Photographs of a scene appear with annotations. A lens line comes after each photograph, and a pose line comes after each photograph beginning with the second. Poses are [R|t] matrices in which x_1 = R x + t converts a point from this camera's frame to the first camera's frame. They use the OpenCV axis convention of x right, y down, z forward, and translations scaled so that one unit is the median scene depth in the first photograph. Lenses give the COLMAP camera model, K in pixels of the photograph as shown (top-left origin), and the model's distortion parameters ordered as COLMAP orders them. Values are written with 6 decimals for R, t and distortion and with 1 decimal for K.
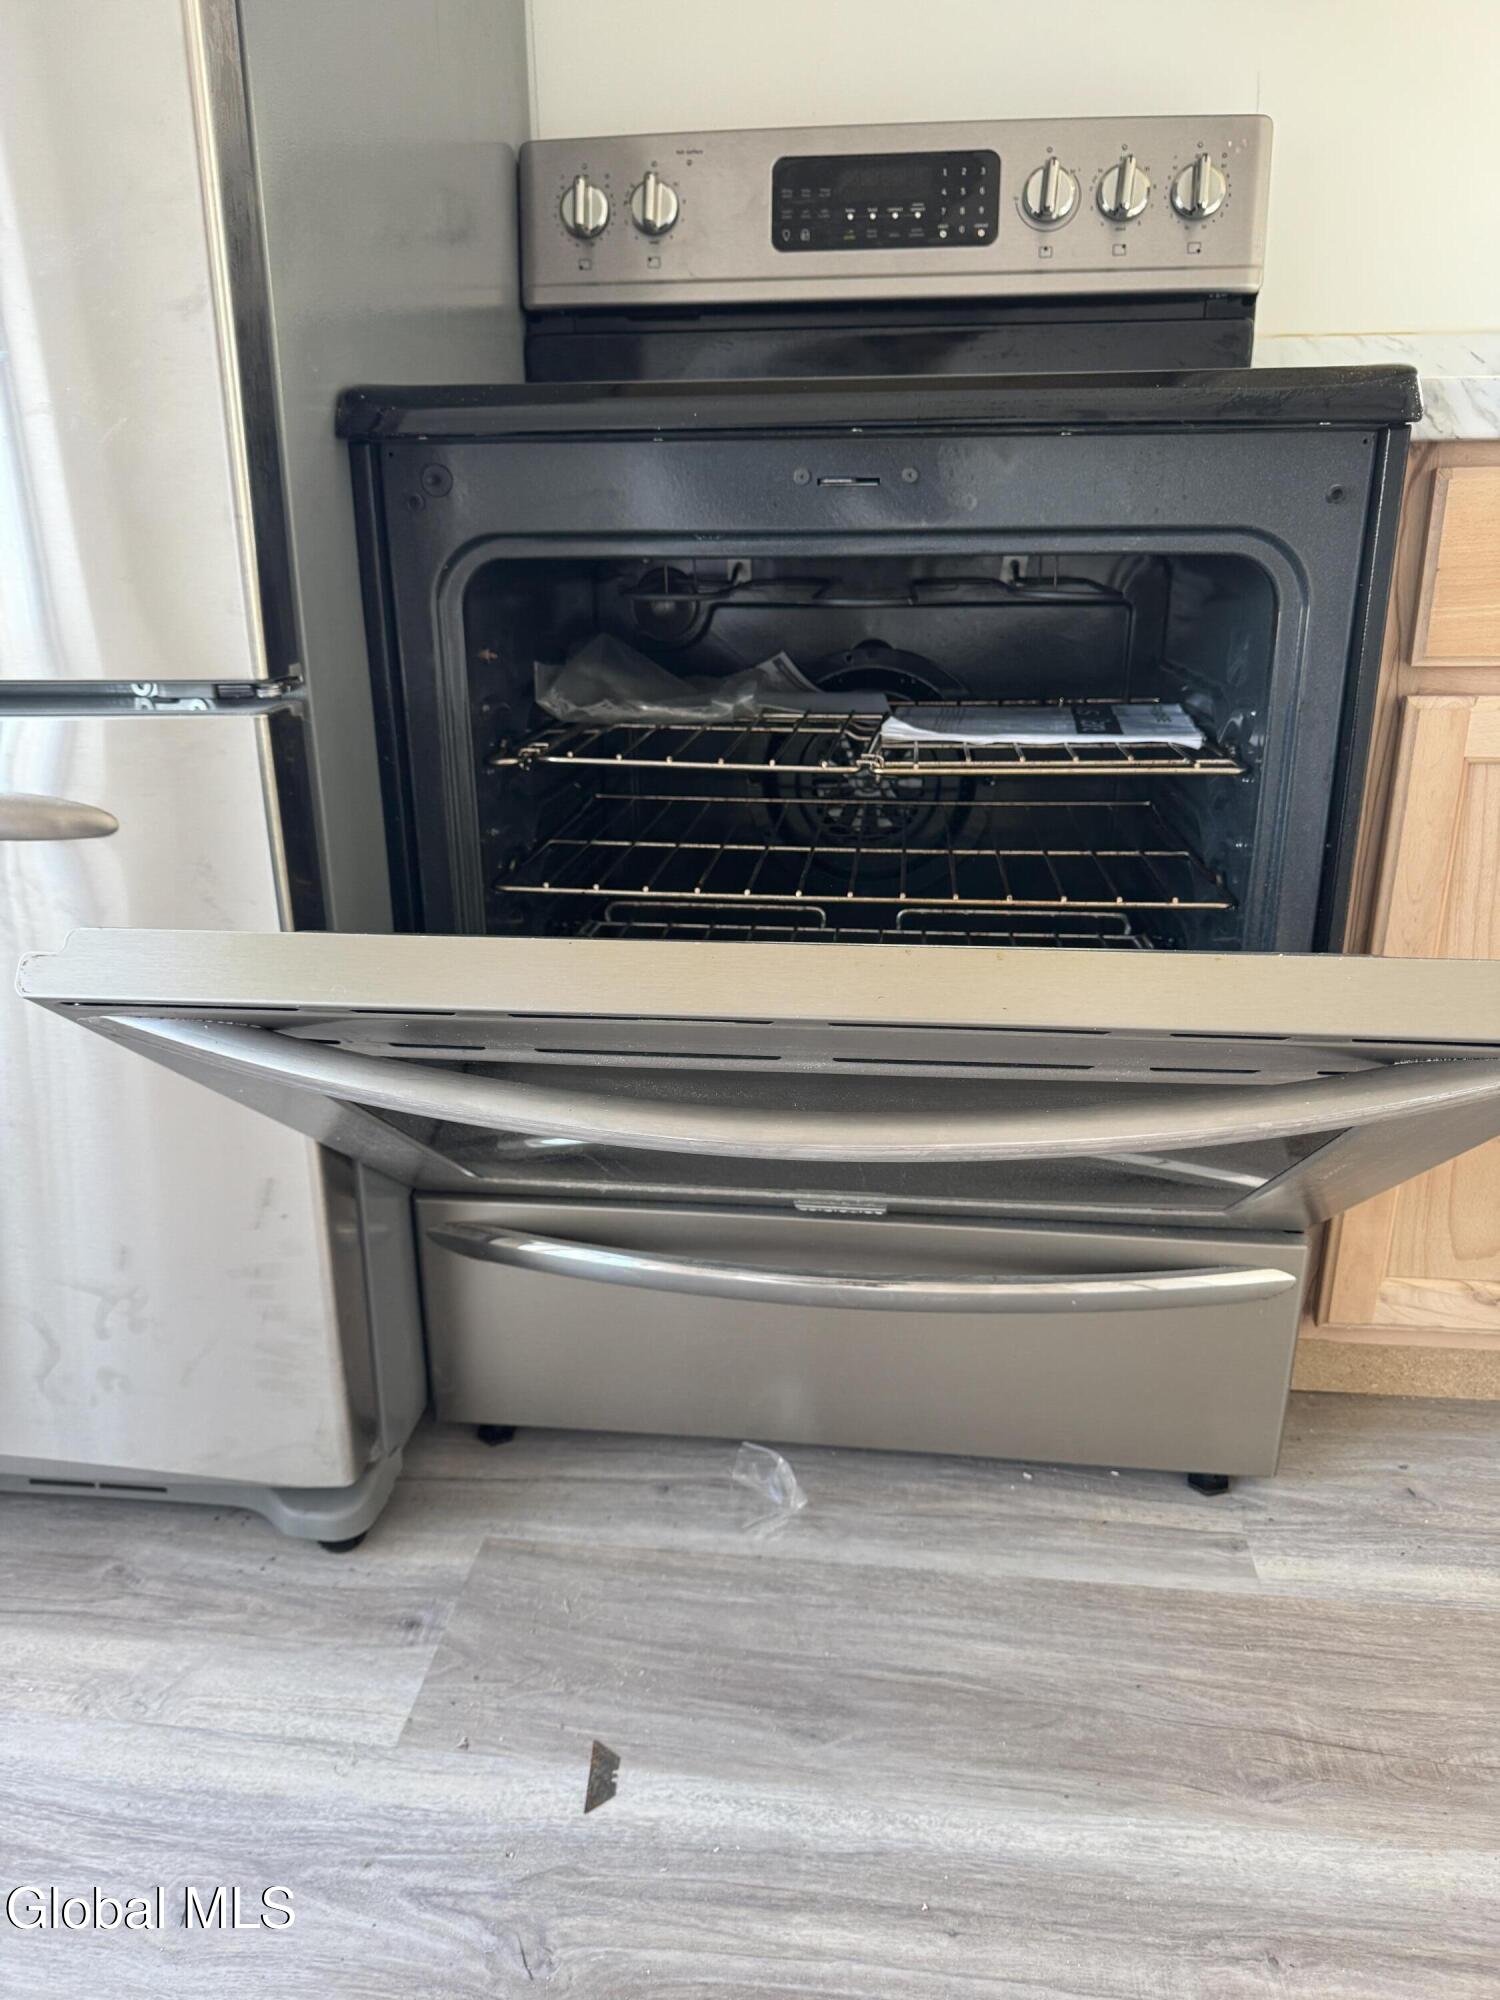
lens RADIAL K [[1424.1, 0, 751.3], [0, 1424.1, 982.4], [0, 0, 1]] dist [0.038590, -0.043180]
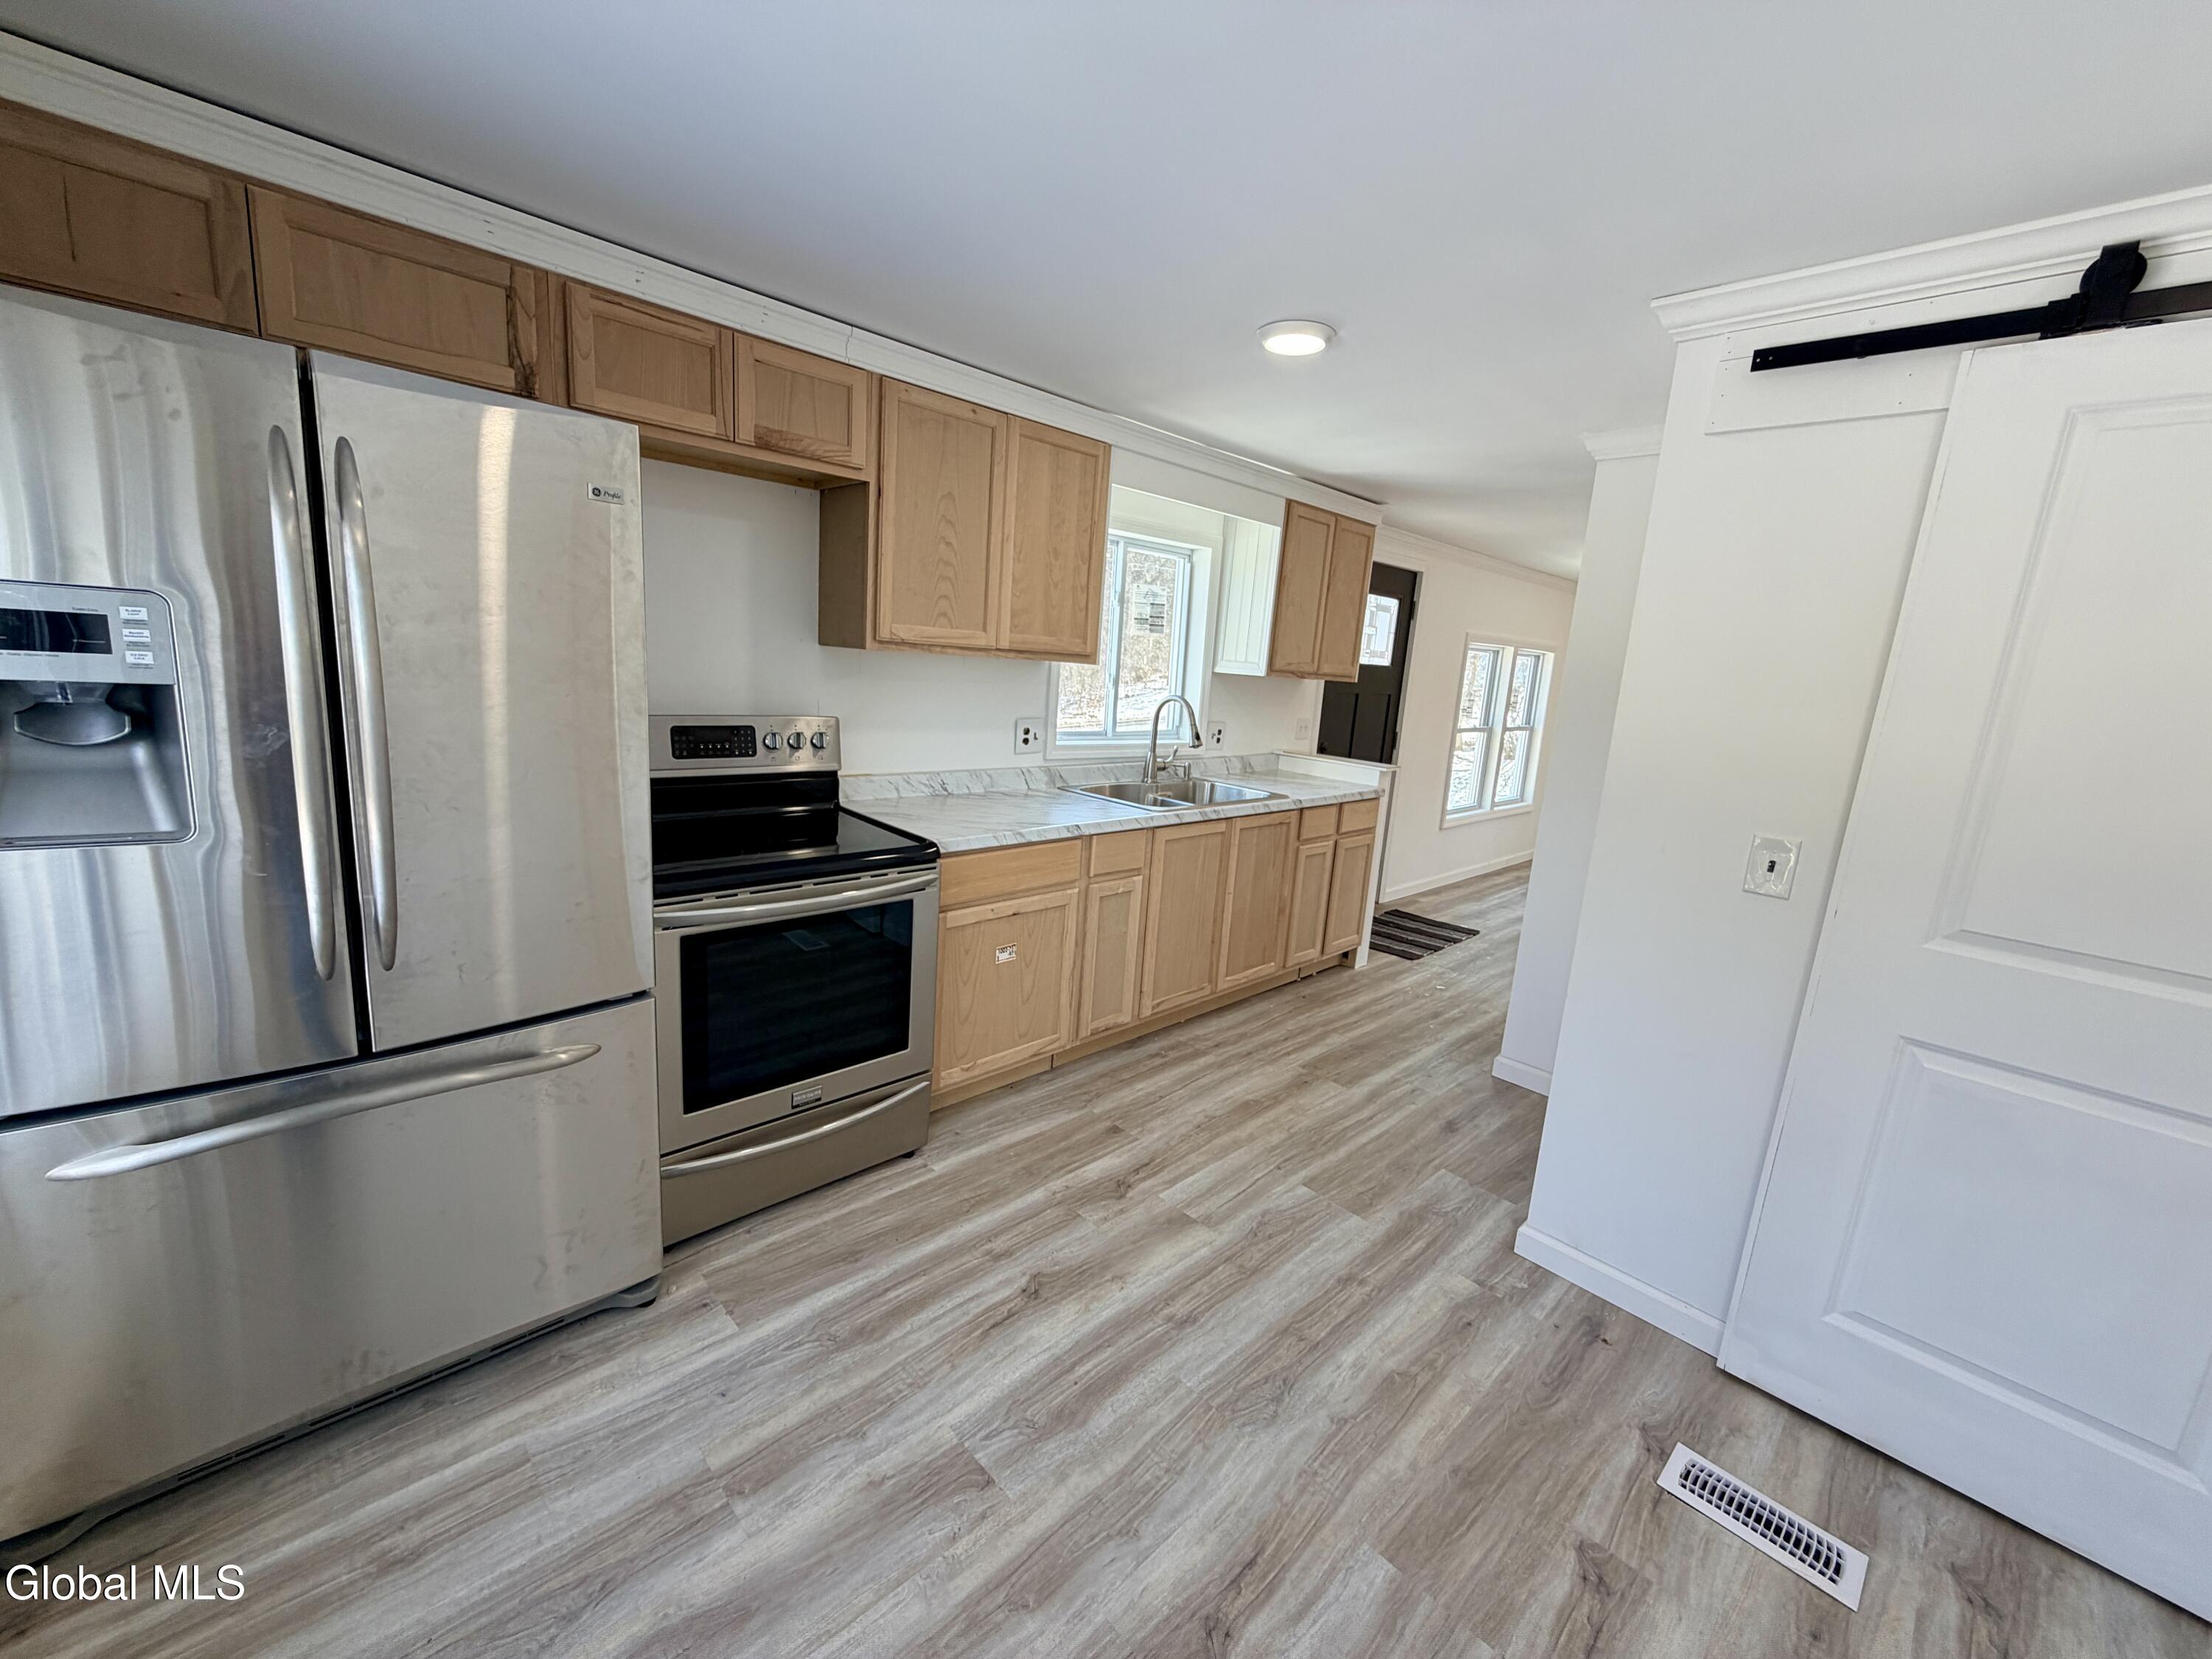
lens RADIAL K [[884.7, 0, 1101.2], [0, 884.7, 828.3], [0, 0, 1]] dist [-0.000634, 0.000598]
pose [[0.628483, -0.092636, 0.772287, -0.977914], [0.173062, 0.984649, -0.022728, -0.279057], [-0.758326, 0.147938, 0.634867, -0.776303]]
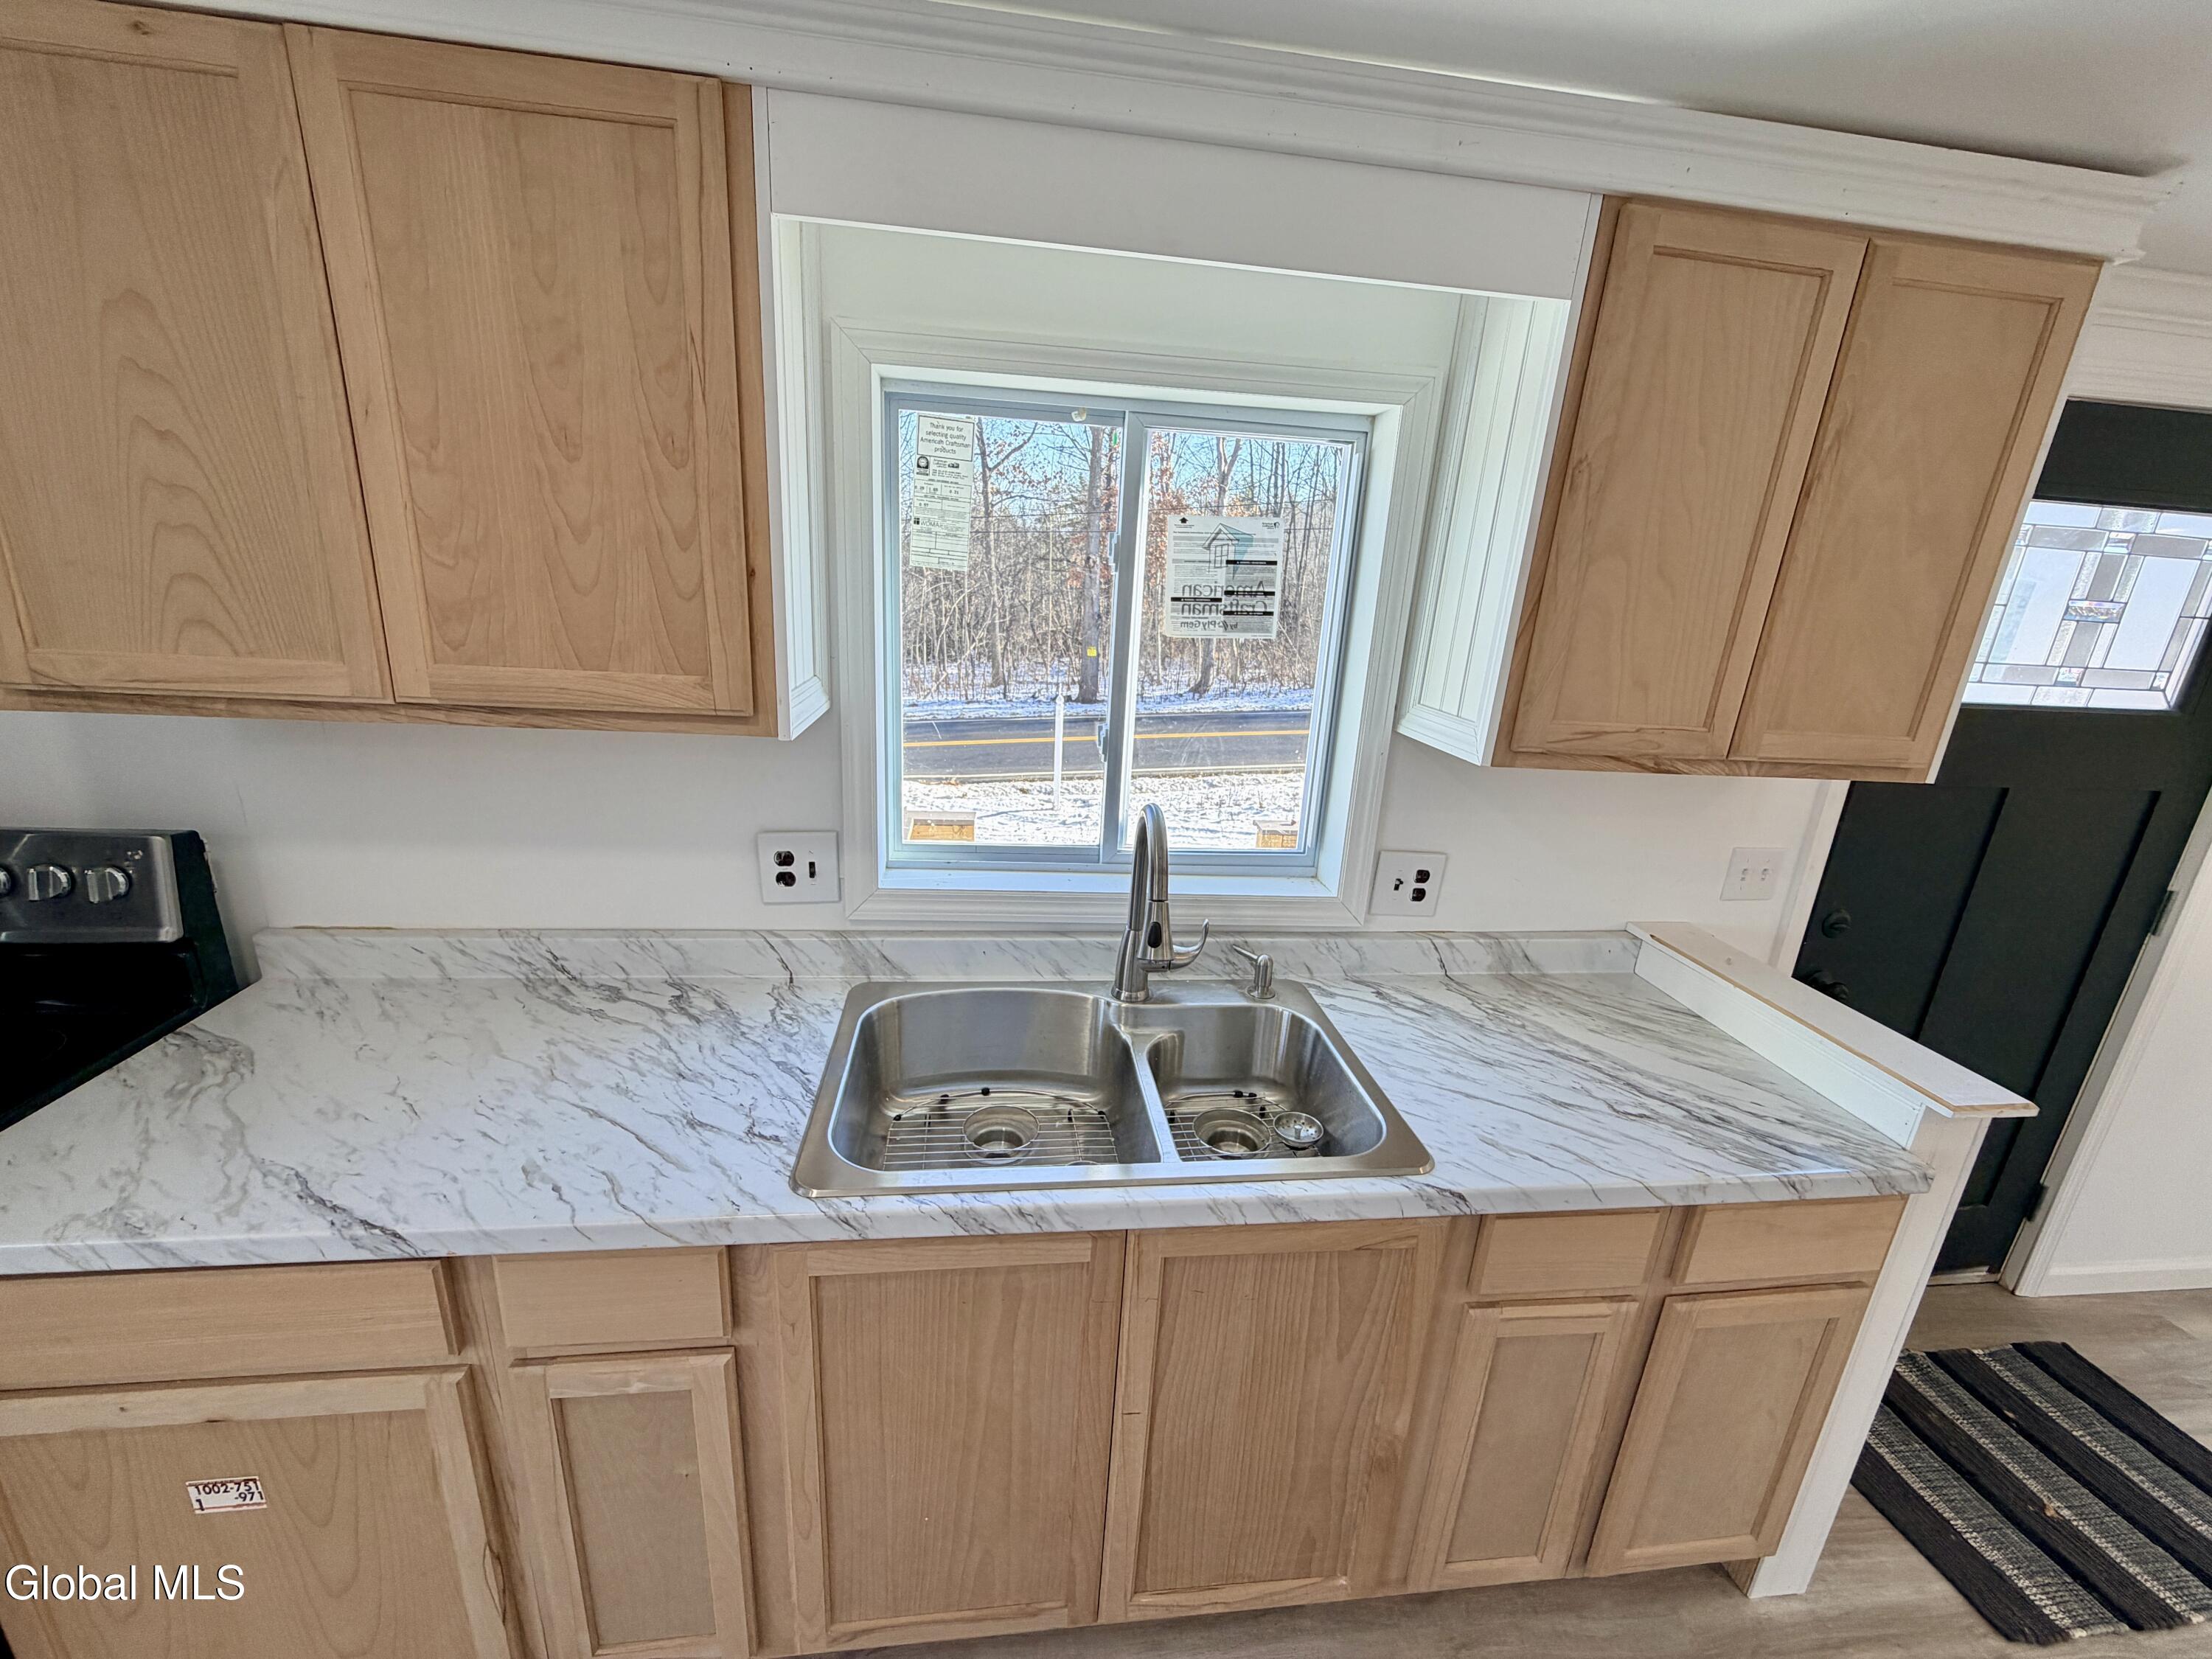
lens RADIAL K [[884.7, 0, 1101.5], [0, 884.7, 828.8], [0, 0, 1]] dist [-0.000634, 0.000598]
pose [[0.967933, -0.000256, 0.251209, 1.098996], [0.007922, 0.999533, -0.029507, -0.666696], [-0.251084, 0.030551, 0.967483, -0.224324]]
